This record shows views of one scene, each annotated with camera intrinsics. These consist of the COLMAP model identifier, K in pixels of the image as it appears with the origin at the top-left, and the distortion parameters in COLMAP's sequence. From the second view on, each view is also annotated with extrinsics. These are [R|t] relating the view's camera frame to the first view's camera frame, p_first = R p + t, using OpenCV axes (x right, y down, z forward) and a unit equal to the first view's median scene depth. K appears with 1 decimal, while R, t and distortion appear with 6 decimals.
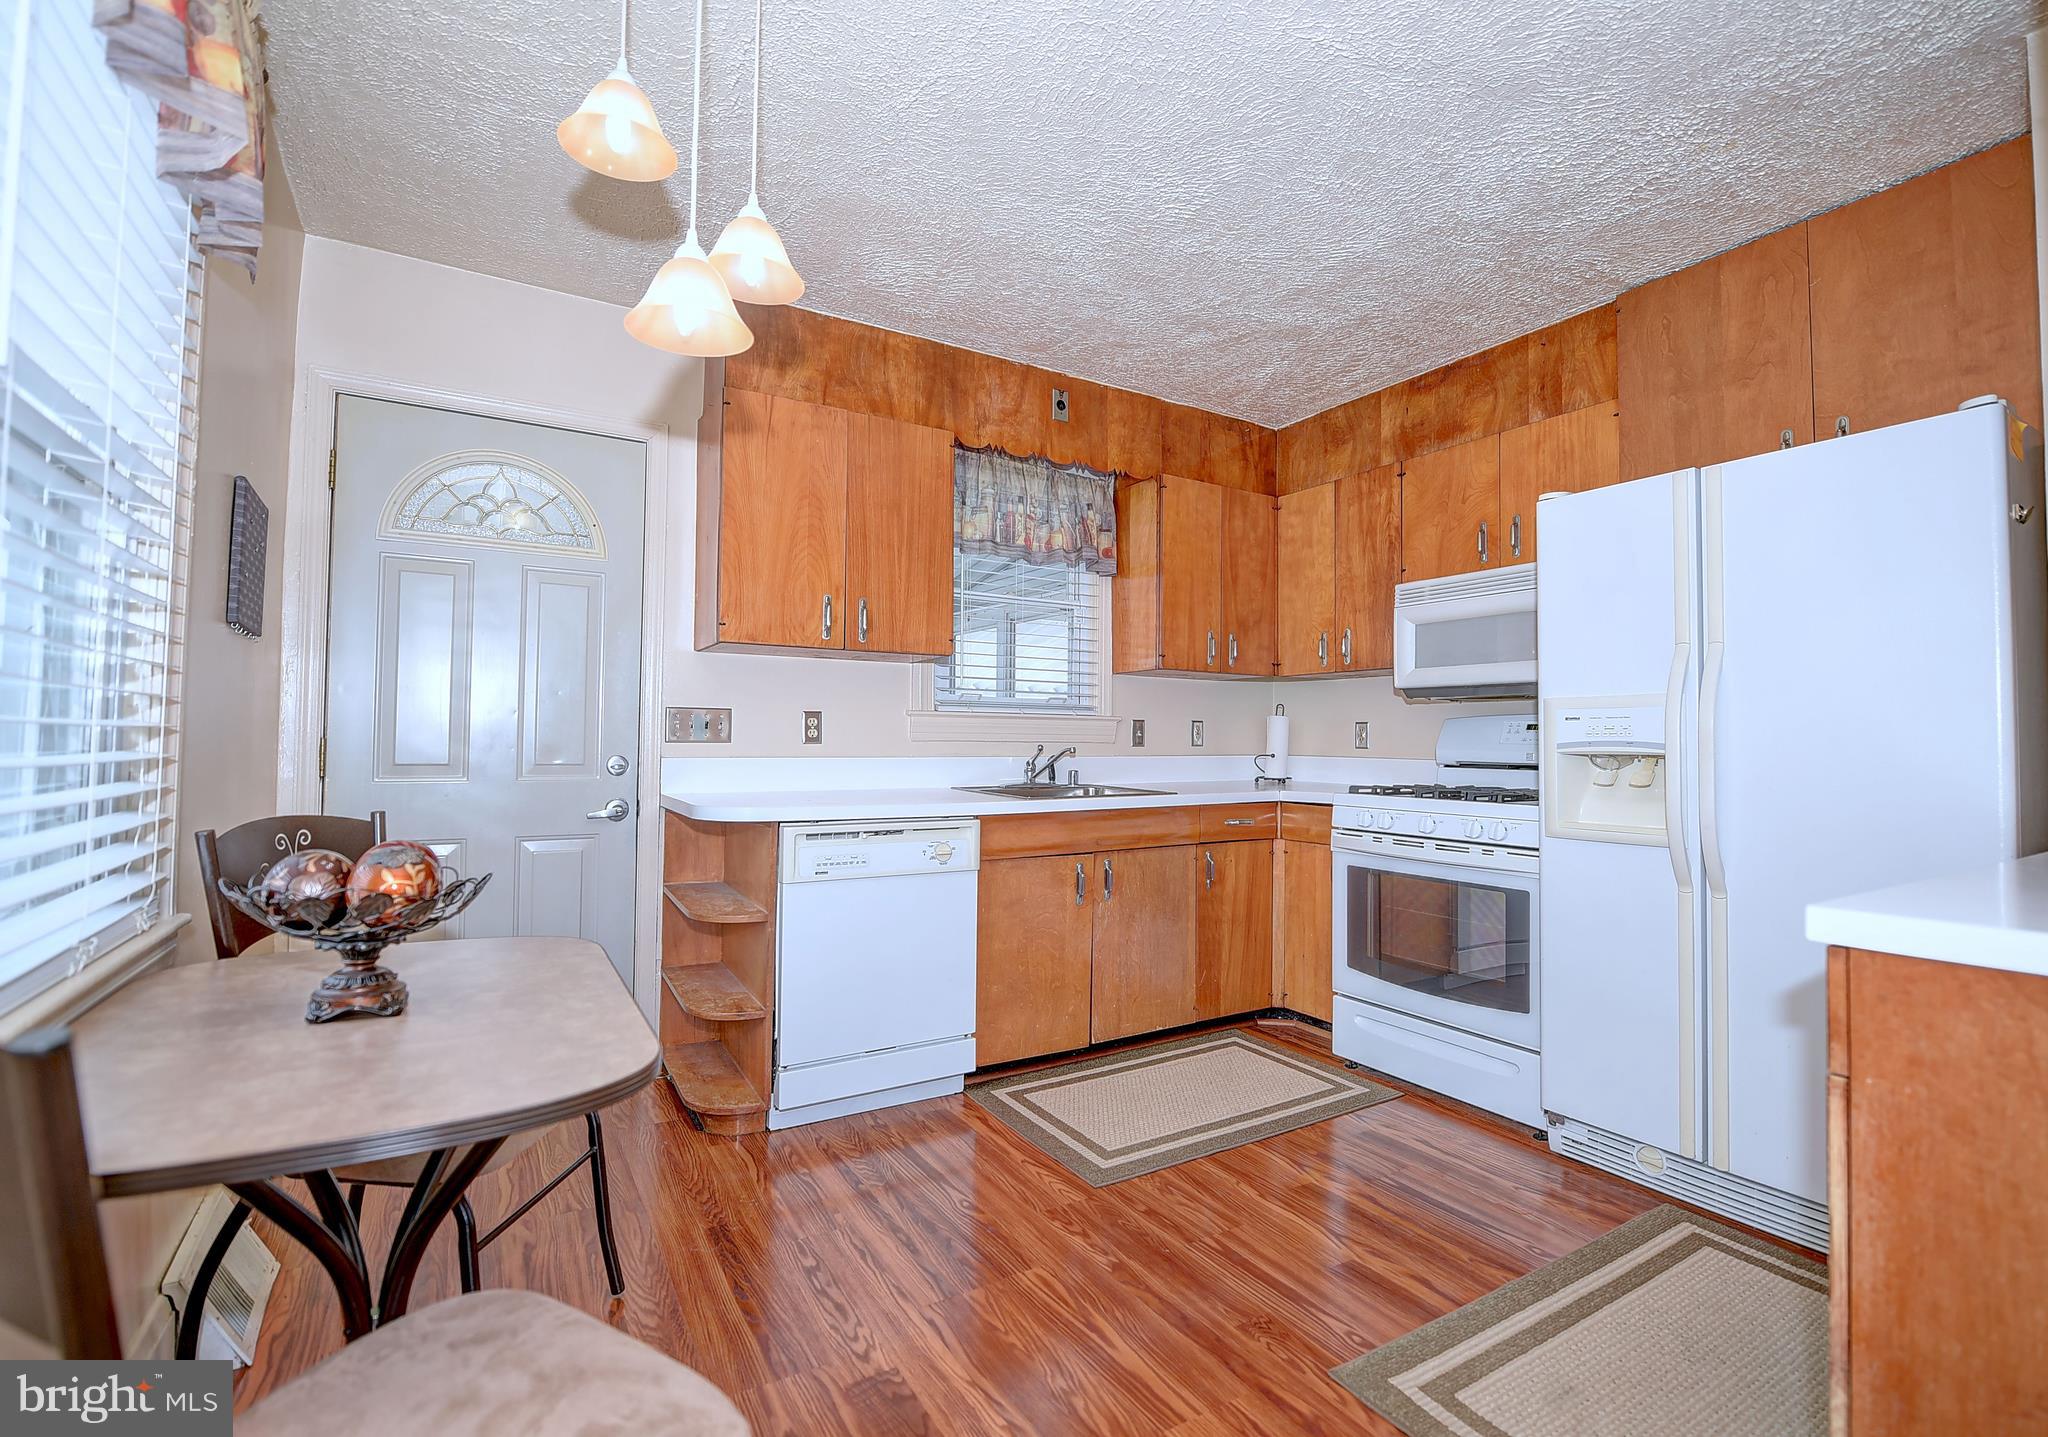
lens RADIAL K [[933.0, 0, 1024.0], [0, 933.0, 718.5], [0, 0, 1]] dist [-0.000428, -0.010729]
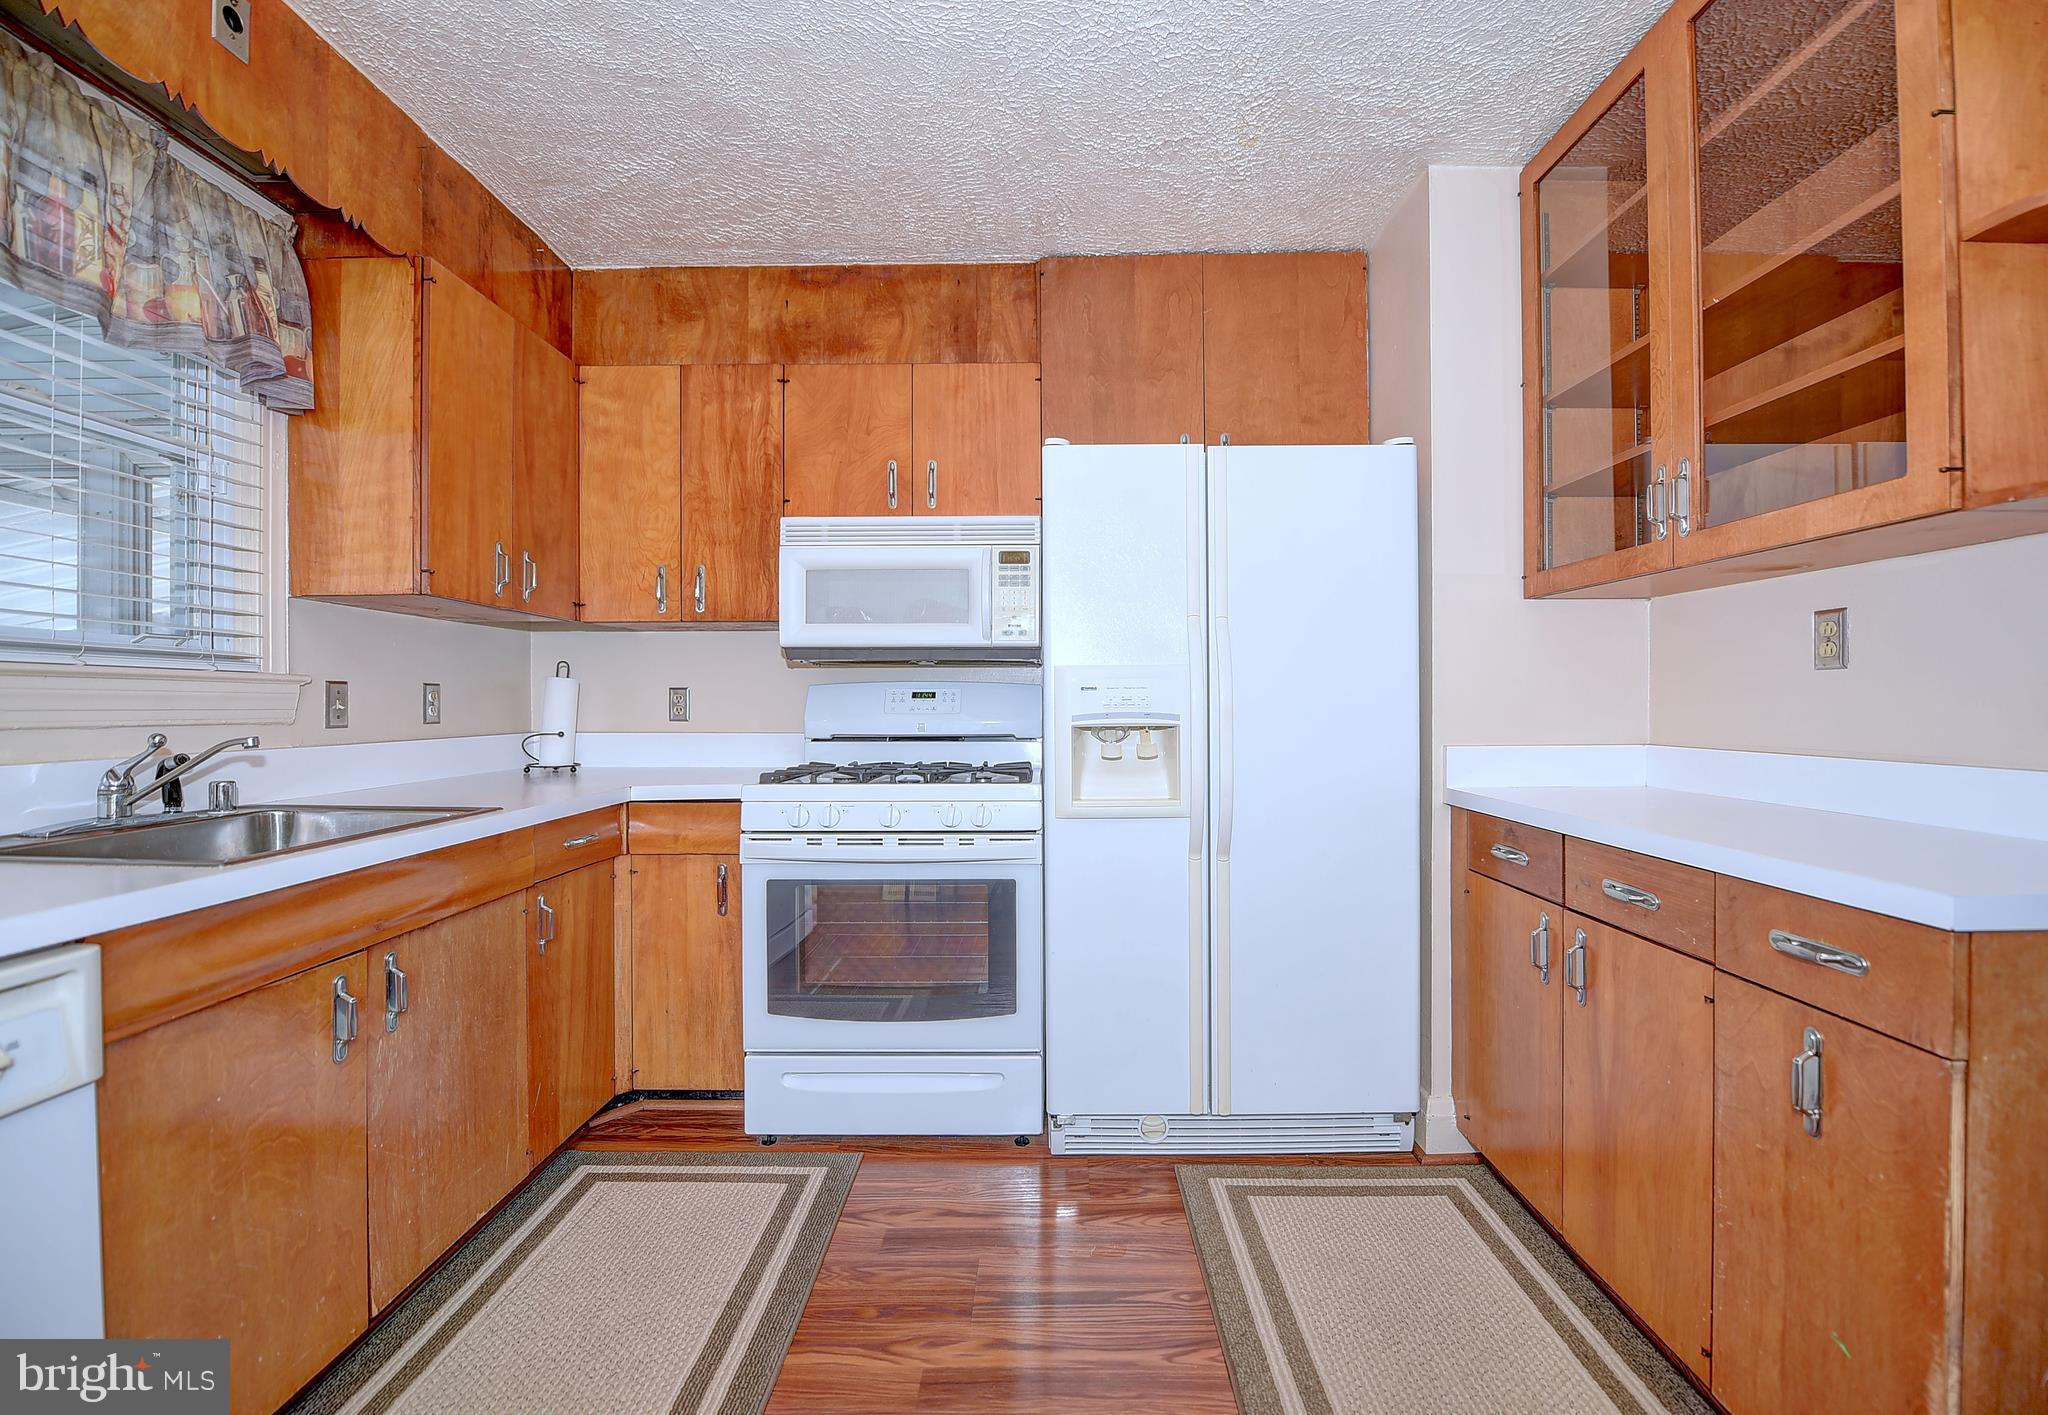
lens RADIAL K [[854.8, 0, 1024.0], [0, 854.8, 707.5], [0, 0, 1]] dist [-0.019000, -0.000978]
pose [[0.513974, -0.014045, 0.857691, -0.123999], [-0.012898, 0.999626, 0.024099, -0.000312], [-0.857709, -0.023449, 0.513601, 0.444887]]
